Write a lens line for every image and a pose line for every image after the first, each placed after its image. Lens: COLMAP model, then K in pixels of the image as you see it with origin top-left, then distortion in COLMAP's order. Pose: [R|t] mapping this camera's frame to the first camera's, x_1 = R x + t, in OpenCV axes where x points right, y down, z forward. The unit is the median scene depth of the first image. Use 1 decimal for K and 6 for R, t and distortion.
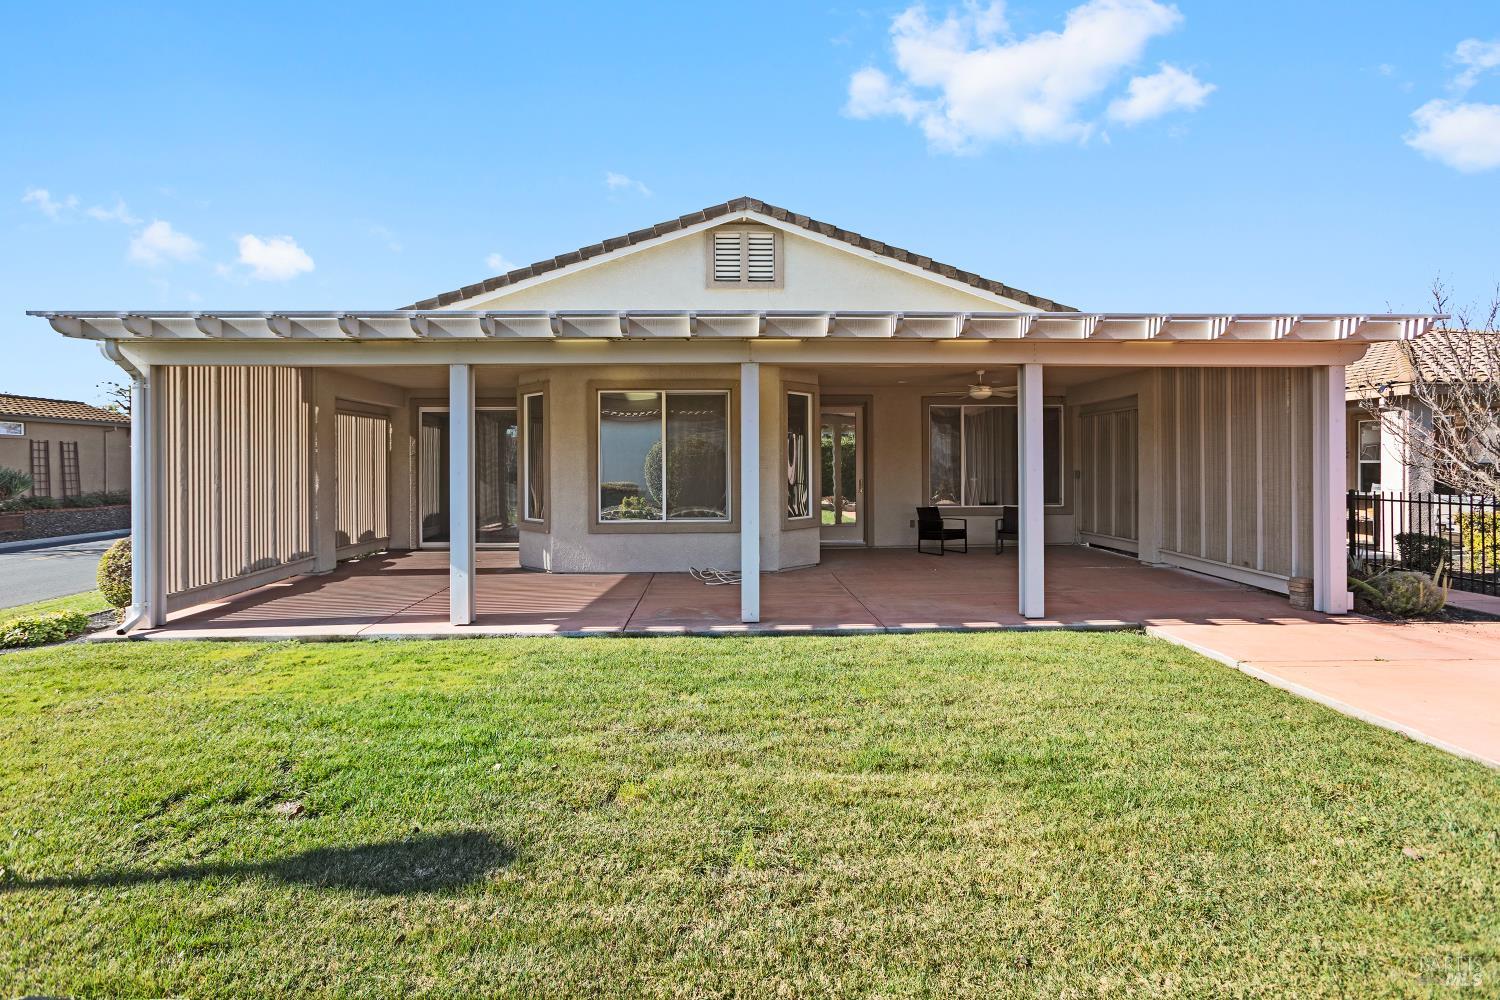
lens RADIAL K [[684.2, 0, 747.5], [0, 684.2, 474.4], [0, 0, 1]] dist [-0.002024, -0.000087]
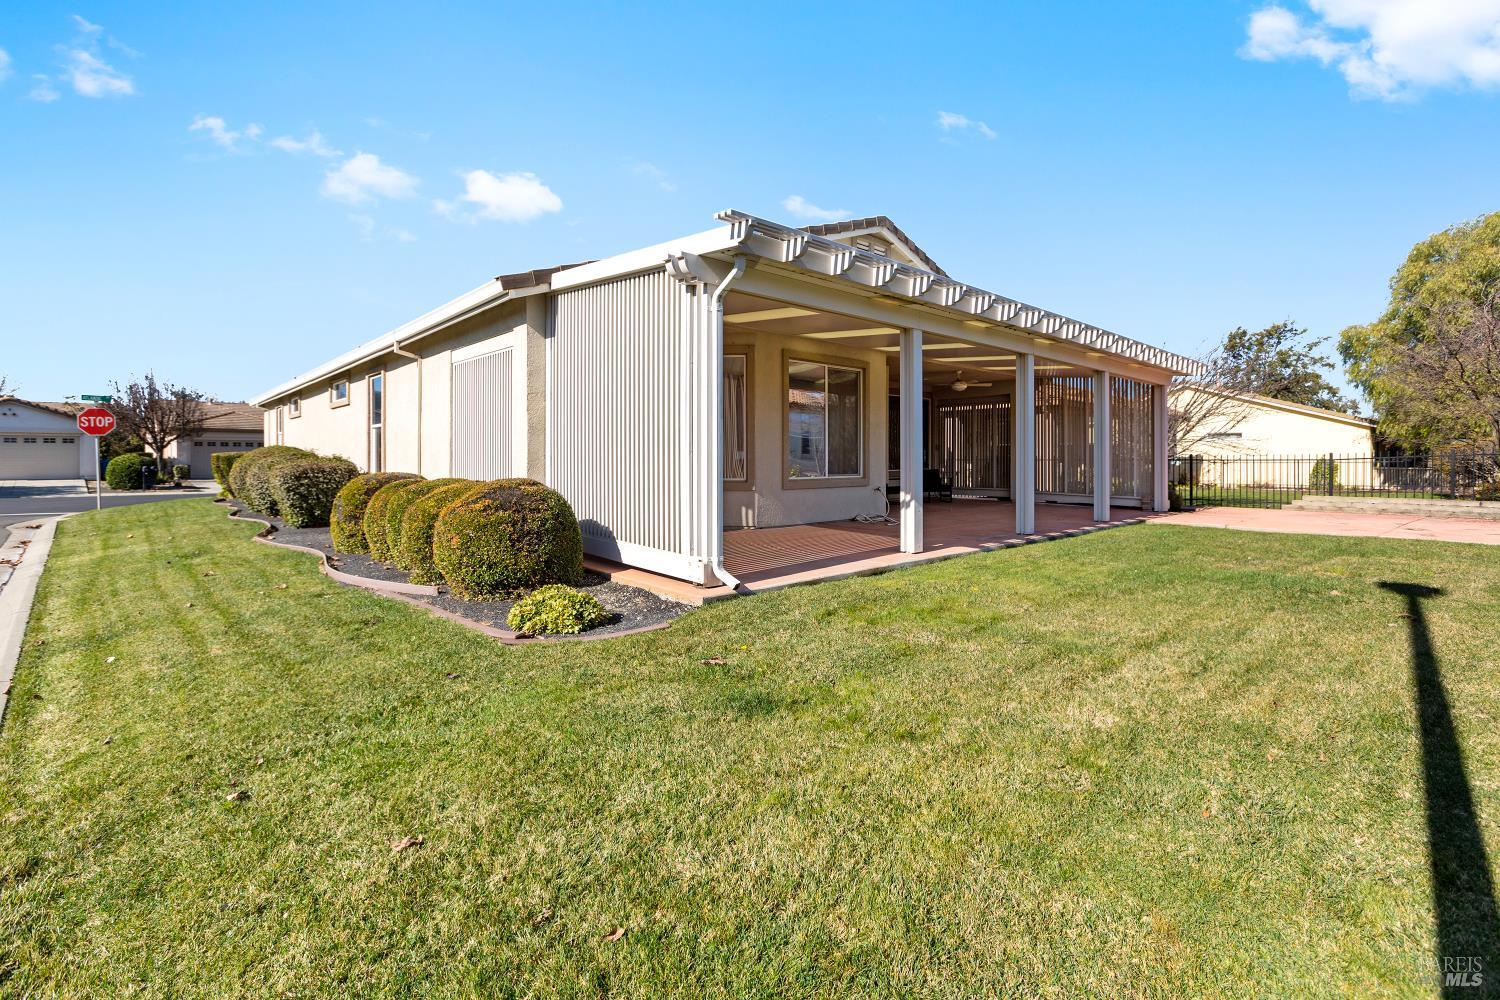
lens RADIAL K [[686.8, 0, 750.8], [0, 686.8, 457.0], [0, 0, 1]] dist [-0.000572, 0.000140]
pose [[0.758301, 0.004413, 0.651889, -0.997335], [0.006757, 0.999870, -0.014629, 0.050888], [-0.651869, 0.015498, 0.758173, 0.207810]]
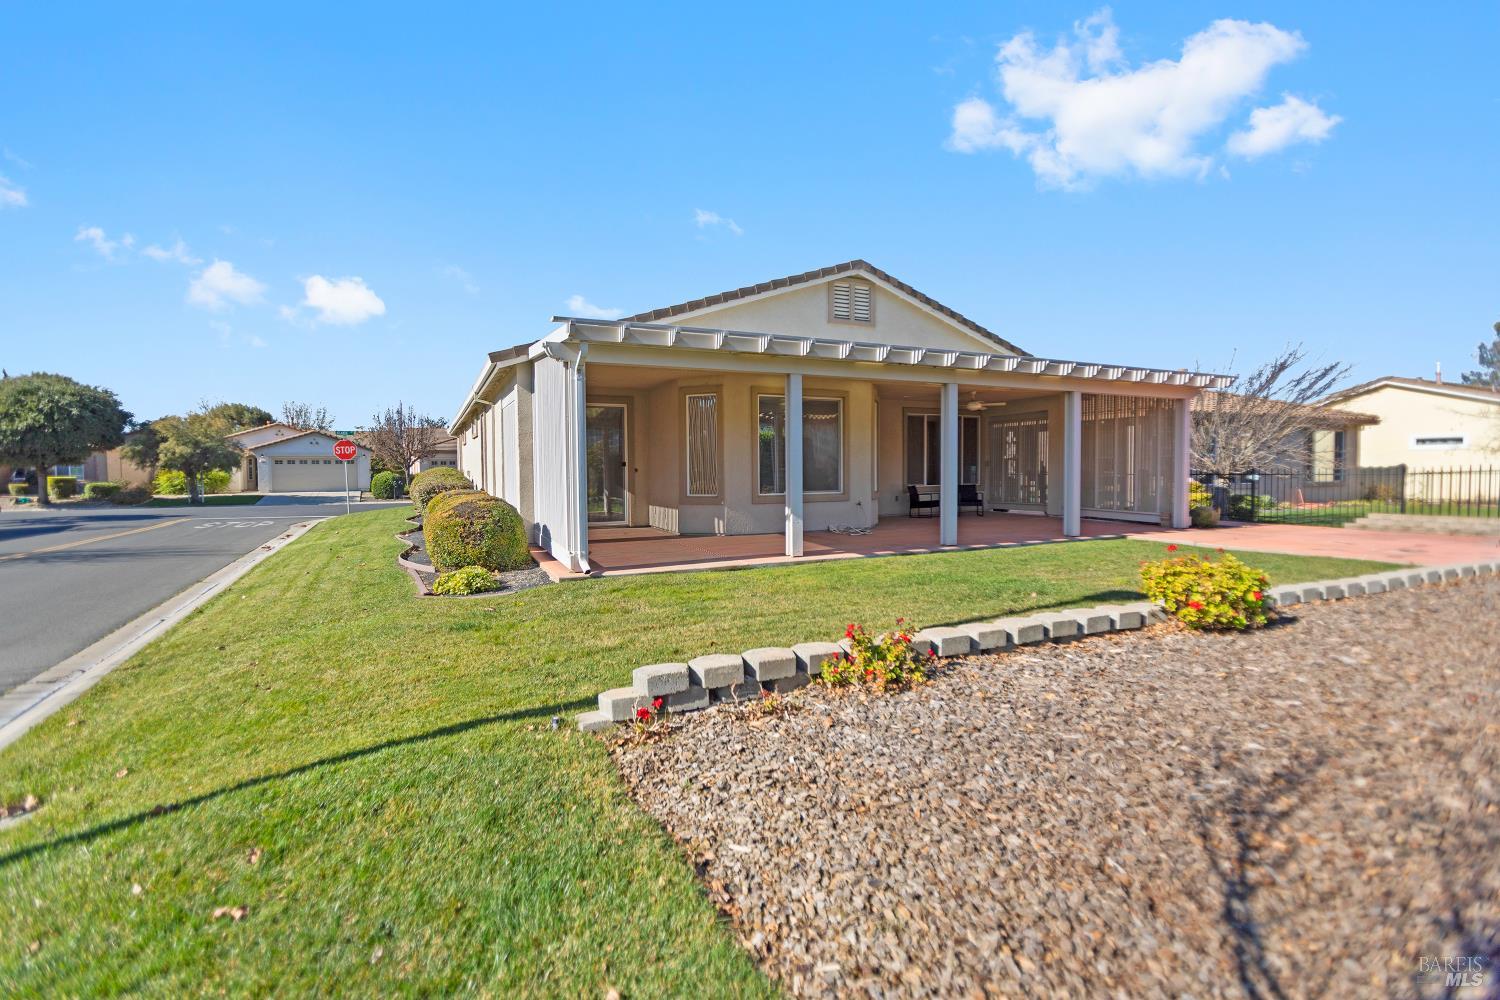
lens RADIAL K [[685.2, 0, 750.0], [0, 685.2, 500.0], [0, 0, 1]] dist [0.000243, 0.000005]
pose [[0.911429, -0.021720, 0.410883, -0.786734], [0.010406, 0.999503, 0.029753, 0.040702], [-0.411325, -0.022842, 0.911202, -0.193824]]
